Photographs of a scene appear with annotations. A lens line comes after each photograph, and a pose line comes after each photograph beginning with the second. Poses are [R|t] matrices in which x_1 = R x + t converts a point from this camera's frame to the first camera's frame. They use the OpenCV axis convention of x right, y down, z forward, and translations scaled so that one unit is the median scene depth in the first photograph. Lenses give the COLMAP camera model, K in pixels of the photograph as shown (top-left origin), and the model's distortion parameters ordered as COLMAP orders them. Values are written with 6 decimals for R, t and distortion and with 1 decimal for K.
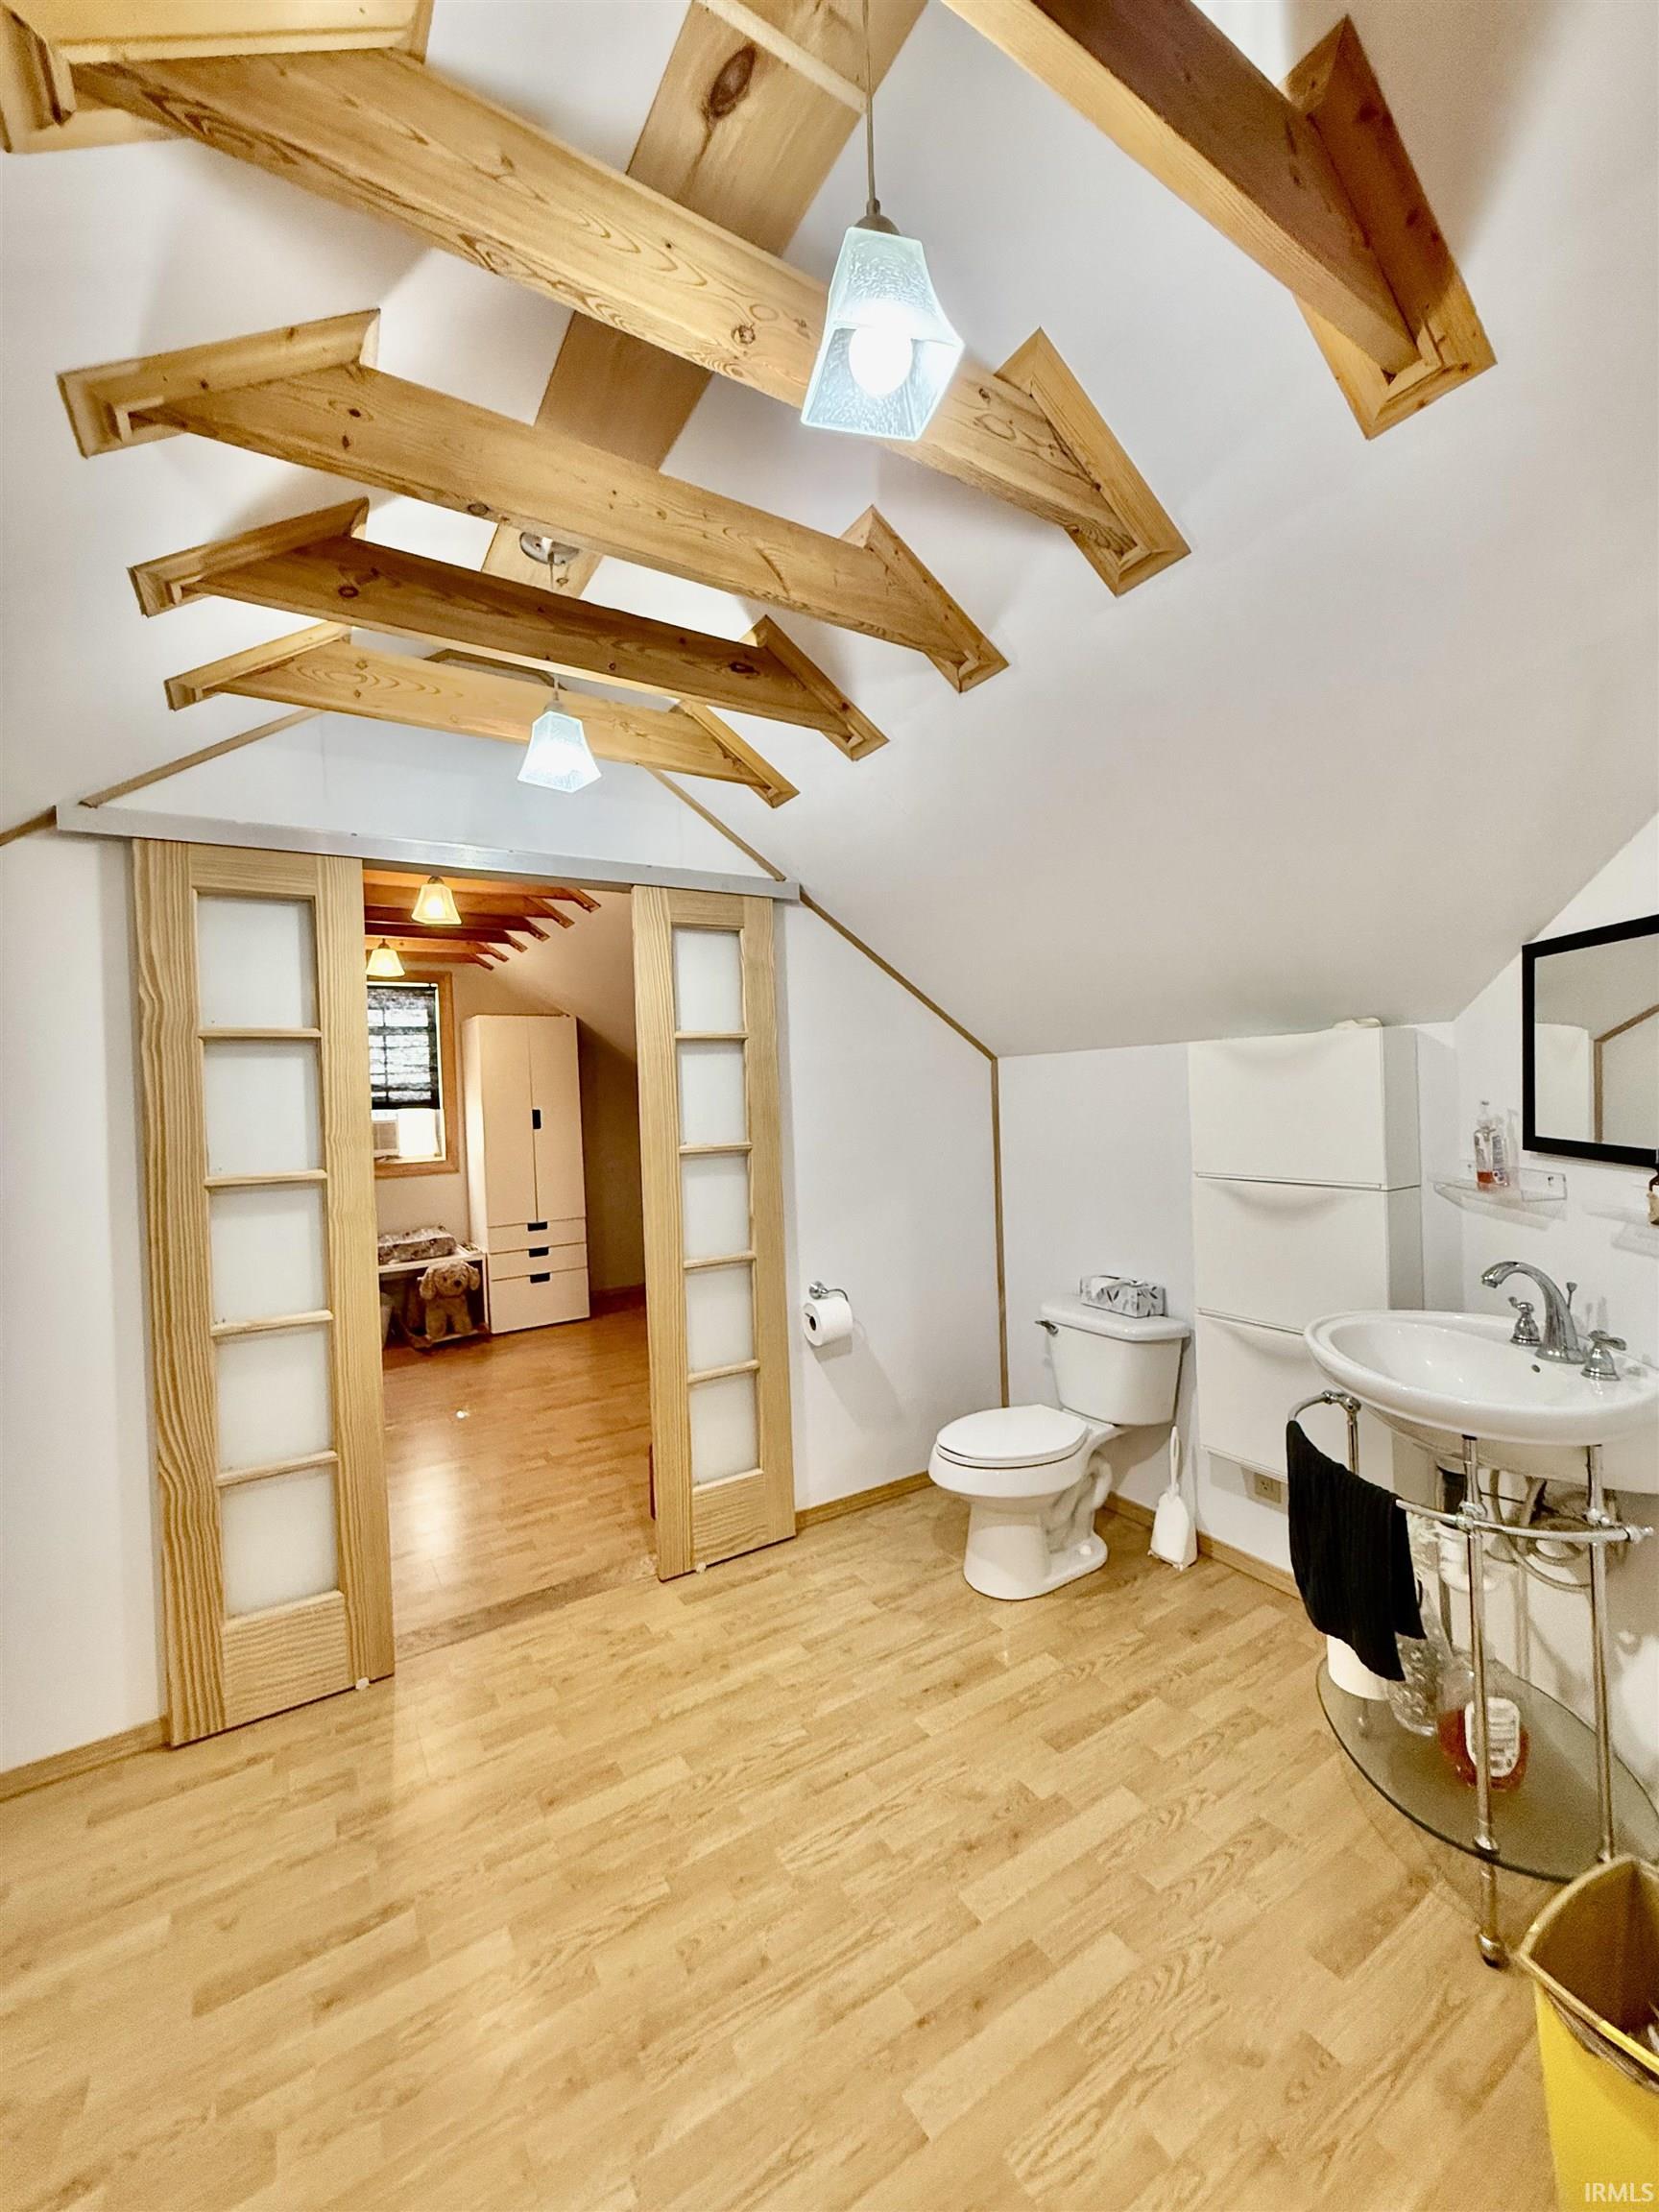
lens RADIAL K [[877.4, 0, 824.5], [0, 877.4, 1109.3], [0, 0, 1]] dist [0.000618, 0.000151]
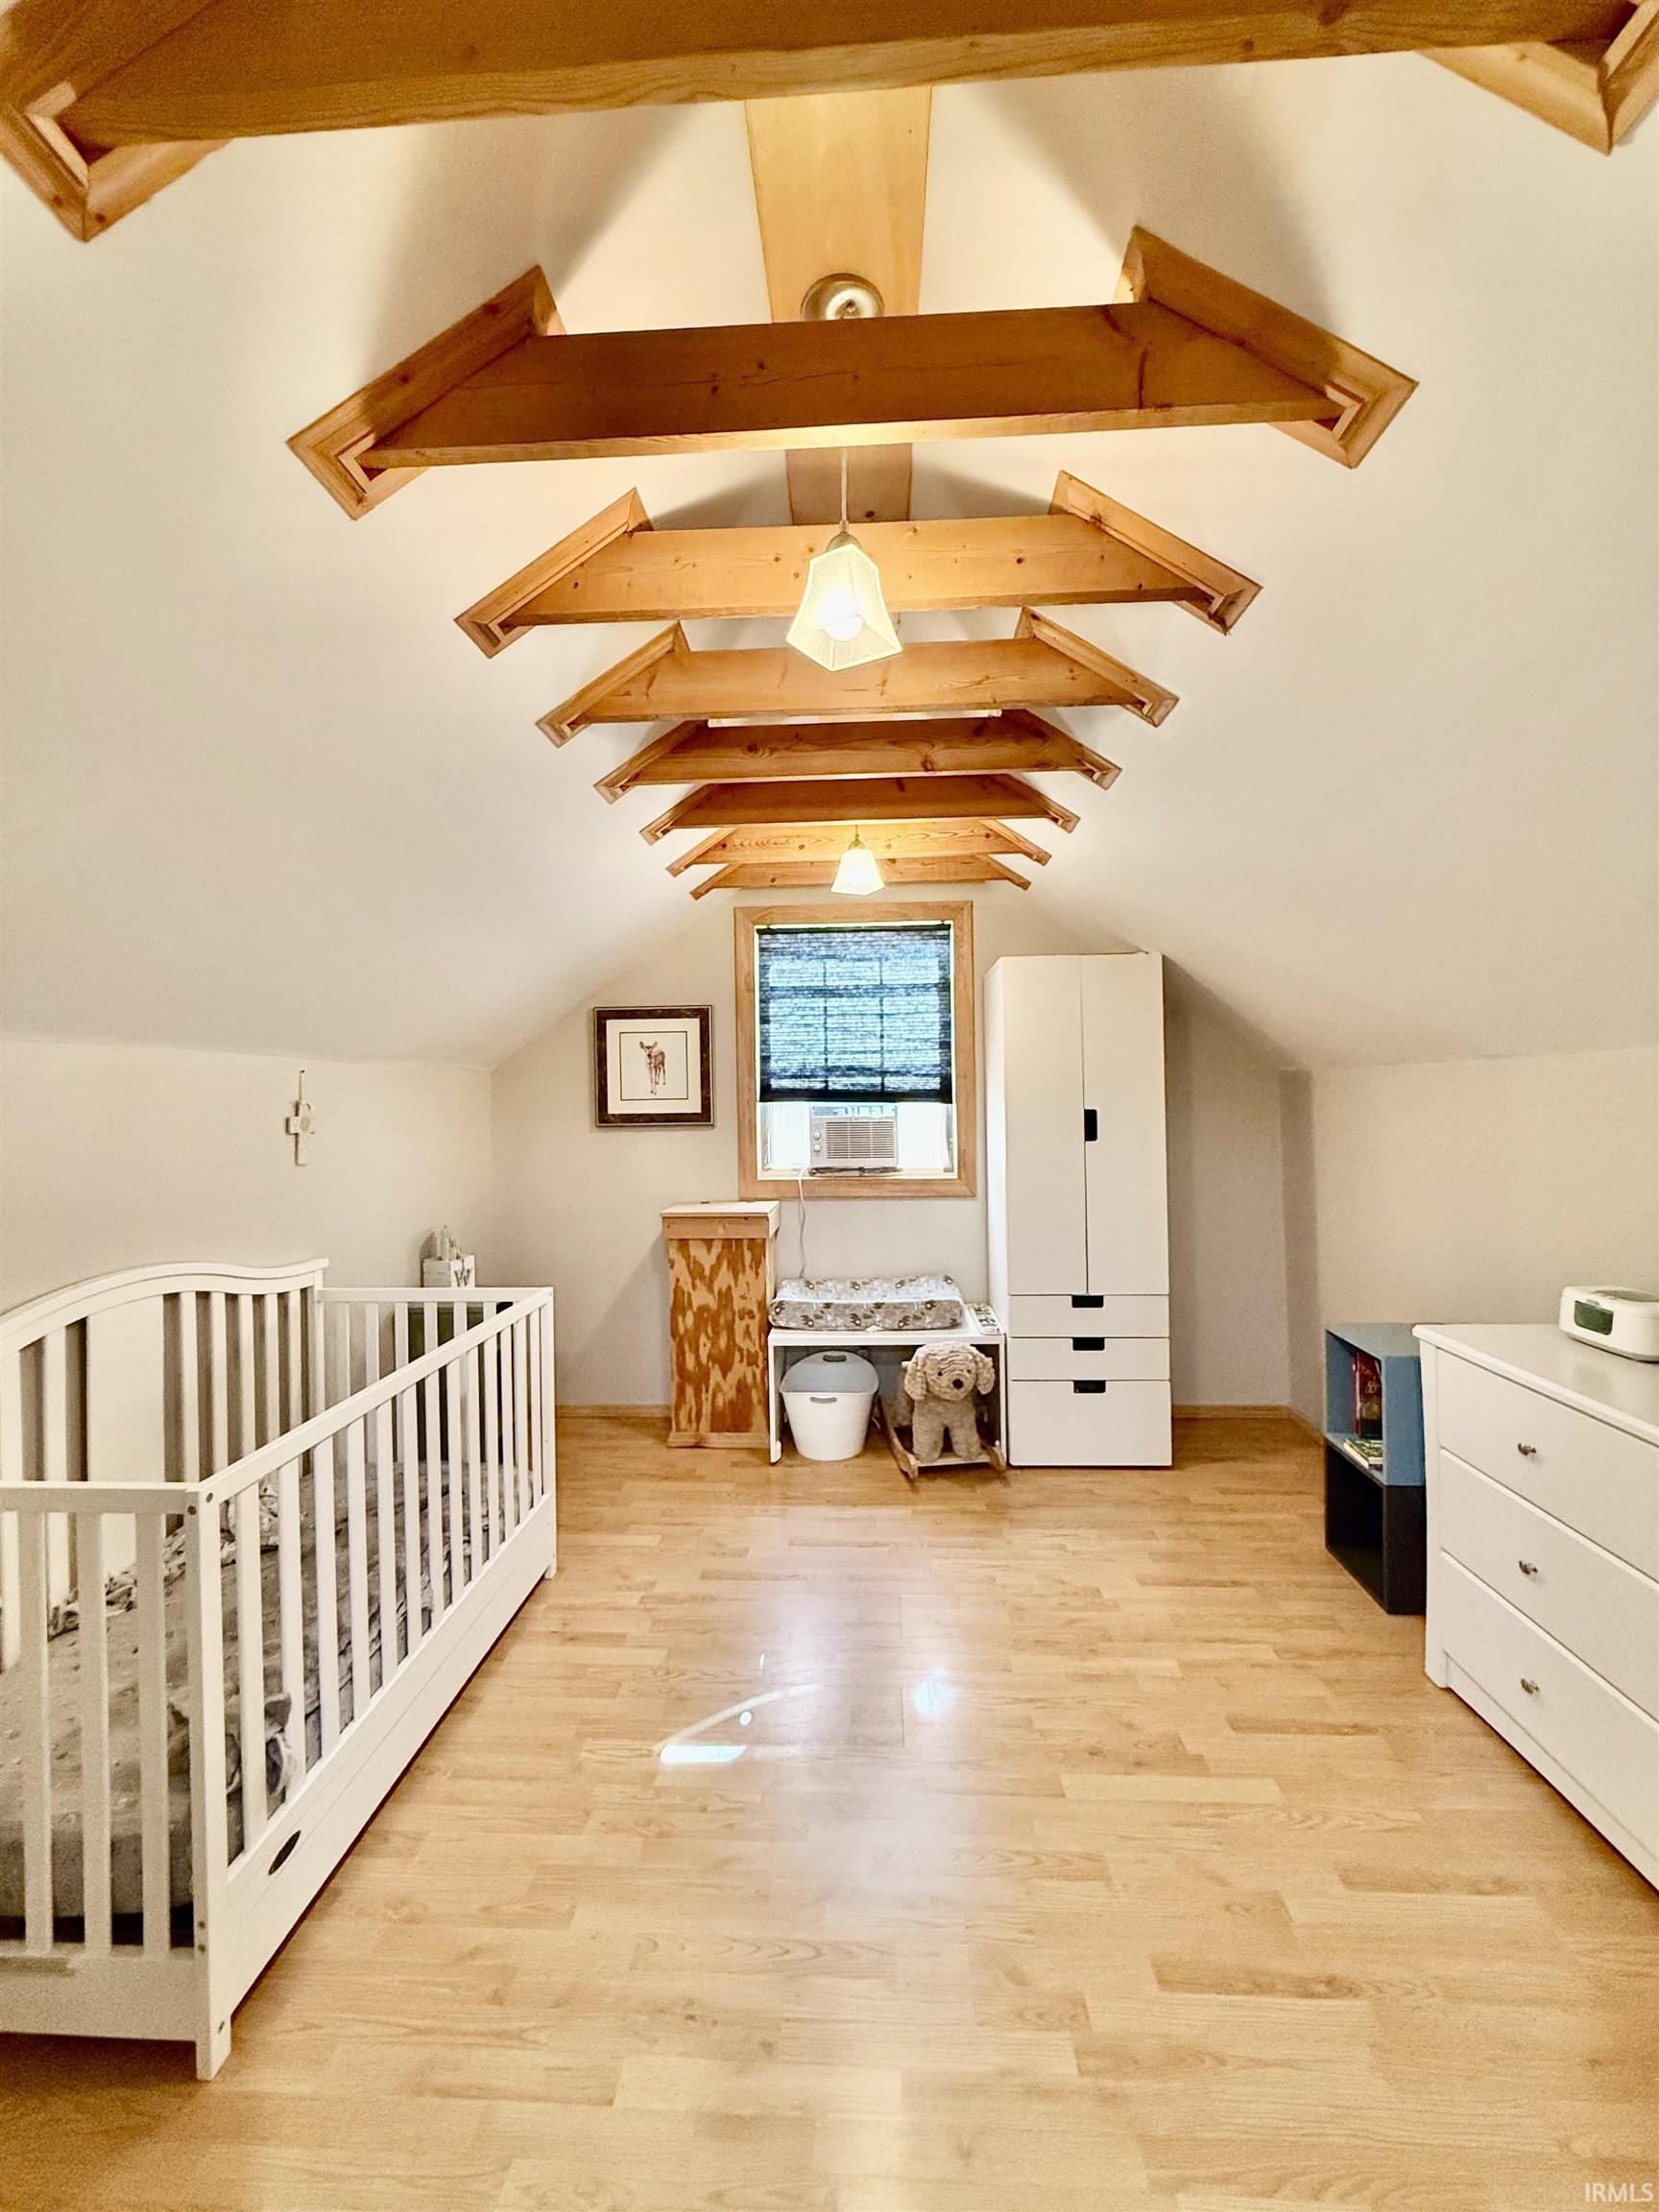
lens RADIAL K [[877.4, 0, 827.9], [0, 877.4, 1100.6], [0, 0, 1]] dist [0.000618, 0.000151]
pose [[0.813647, 0.024221, -0.580854, -0.124348], [-0.024573, 0.999672, 0.007265, -0.005080], [0.580840, 0.008362, 0.813975, 0.401088]]
